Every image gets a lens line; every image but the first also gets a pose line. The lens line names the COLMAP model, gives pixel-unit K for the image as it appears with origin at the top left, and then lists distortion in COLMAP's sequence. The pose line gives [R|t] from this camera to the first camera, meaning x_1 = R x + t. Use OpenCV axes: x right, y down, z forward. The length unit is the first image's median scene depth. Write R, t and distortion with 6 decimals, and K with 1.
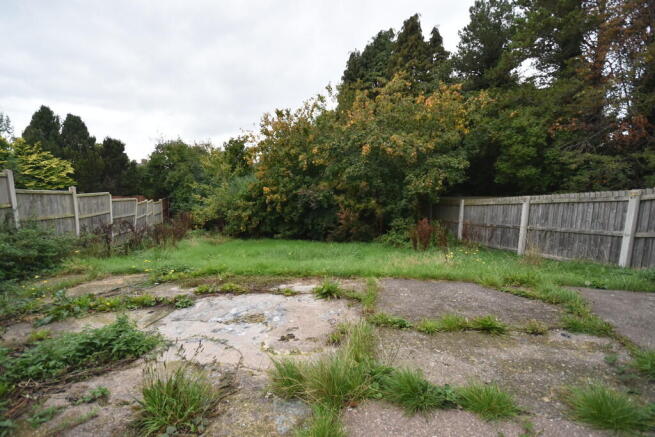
lens RADIAL K [[290.3, 0, 327.1], [0, 290.3, 219.4], [0, 0, 1]] dist [-0.002901, -0.000505]
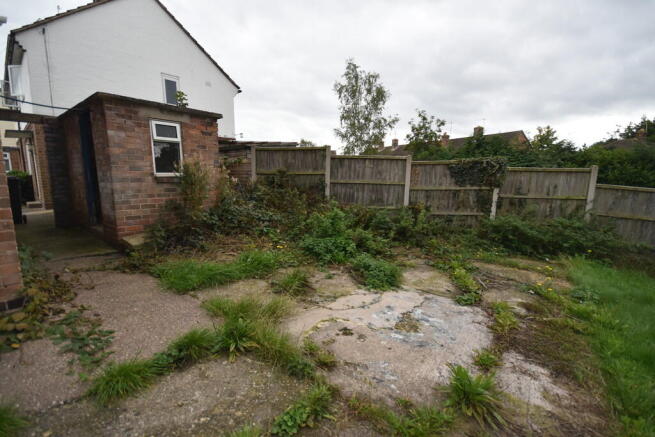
lens RADIAL K [[290.3, 0, 326.9], [0, 290.3, 218.4], [0, 0, 1]] dist [-0.002901, -0.000505]
pose [[-0.448612, 0.125262, -0.884905, 0.595847], [-0.134294, 0.969439, 0.205310, -0.122770], [0.883579, 0.210942, -0.418080, 1.087281]]
